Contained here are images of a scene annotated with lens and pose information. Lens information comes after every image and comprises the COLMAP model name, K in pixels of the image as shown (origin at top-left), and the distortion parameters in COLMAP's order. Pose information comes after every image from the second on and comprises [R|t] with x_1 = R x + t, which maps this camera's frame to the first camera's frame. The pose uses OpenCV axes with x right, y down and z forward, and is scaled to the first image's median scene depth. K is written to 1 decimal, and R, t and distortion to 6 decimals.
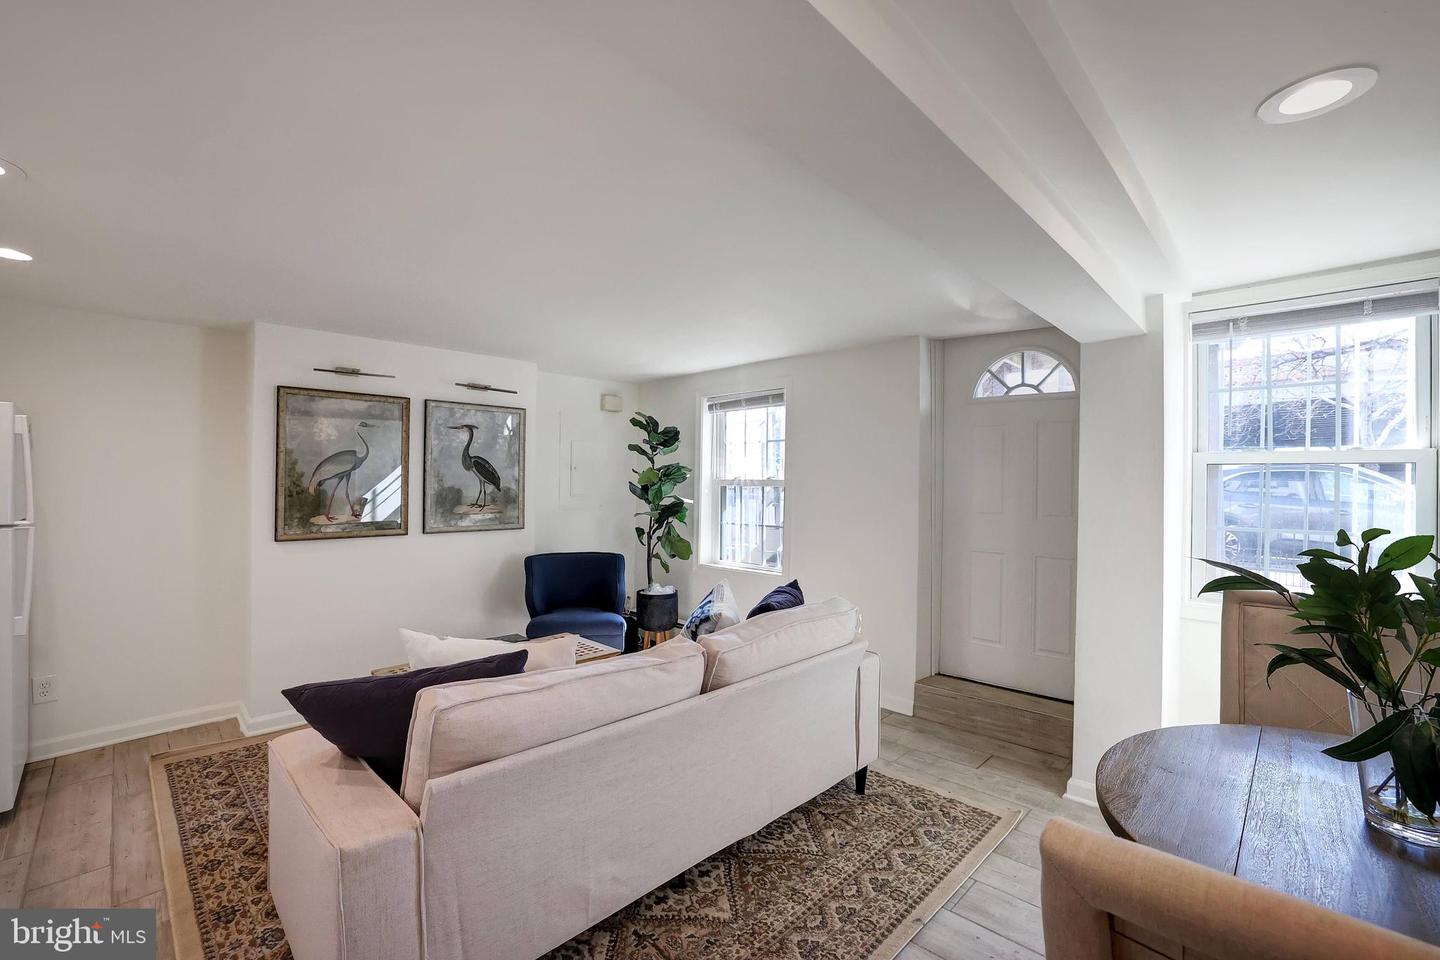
lens RADIAL K [[630.9, 0, 725.7], [0, 630.9, 484.2], [0, 0, 1]] dist [-0.020590, 0.000959]
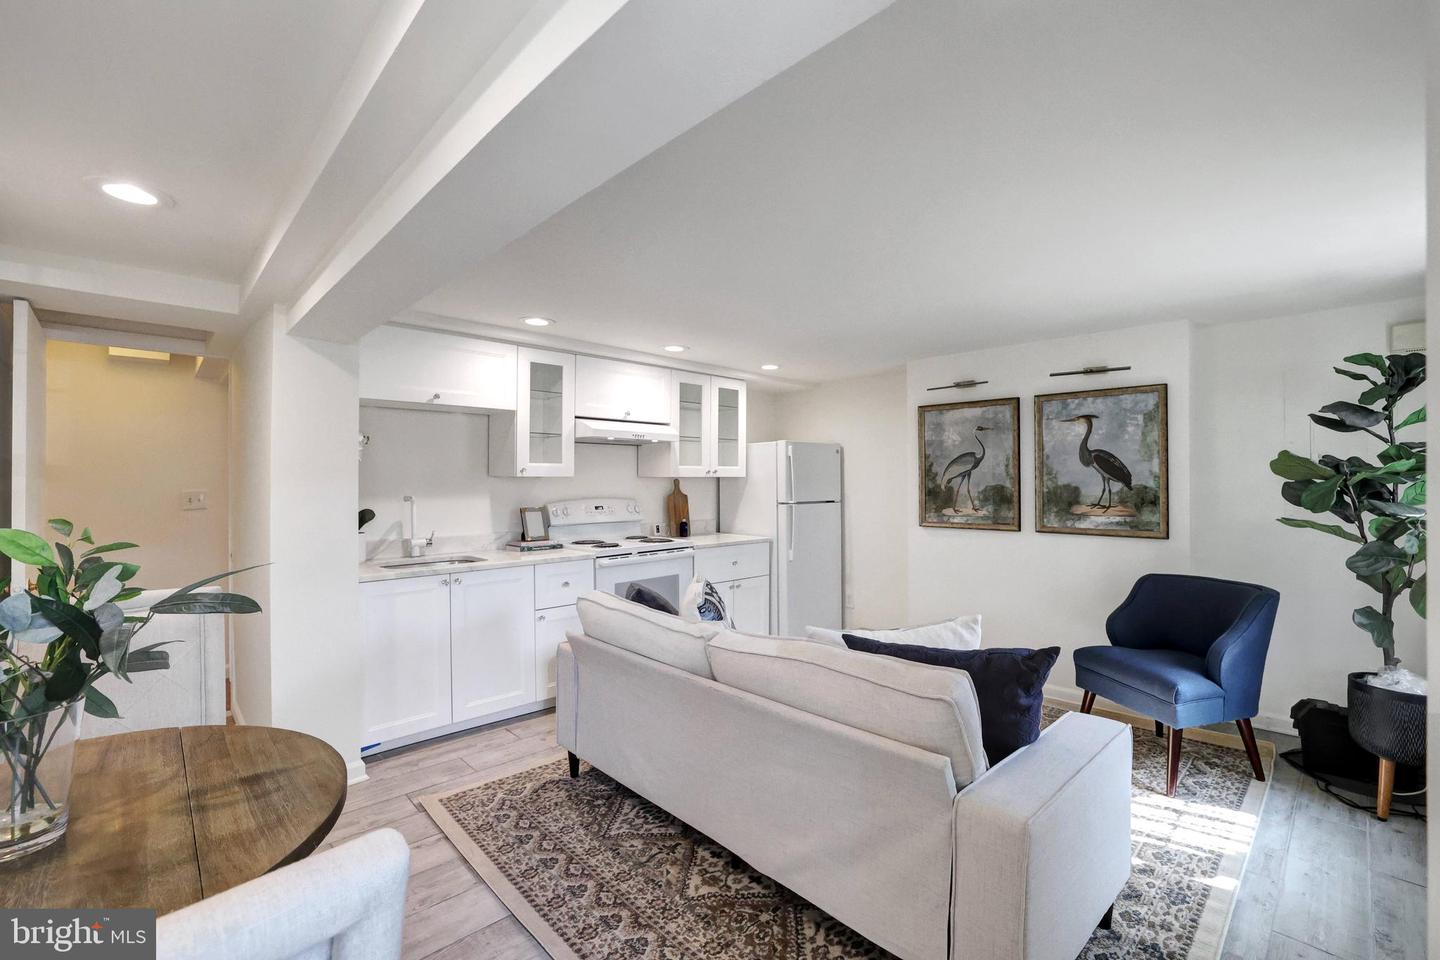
lens RADIAL K [[630.9, 0, 720.7], [0, 630.9, 474.5], [0, 0, 1]] dist [-0.020590, 0.000959]
pose [[-0.059870, -0.016769, -0.998065, 0.571171], [-0.003823, 0.999855, -0.016569, 0.007440], [0.998199, 0.002823, -0.059925, 0.606563]]
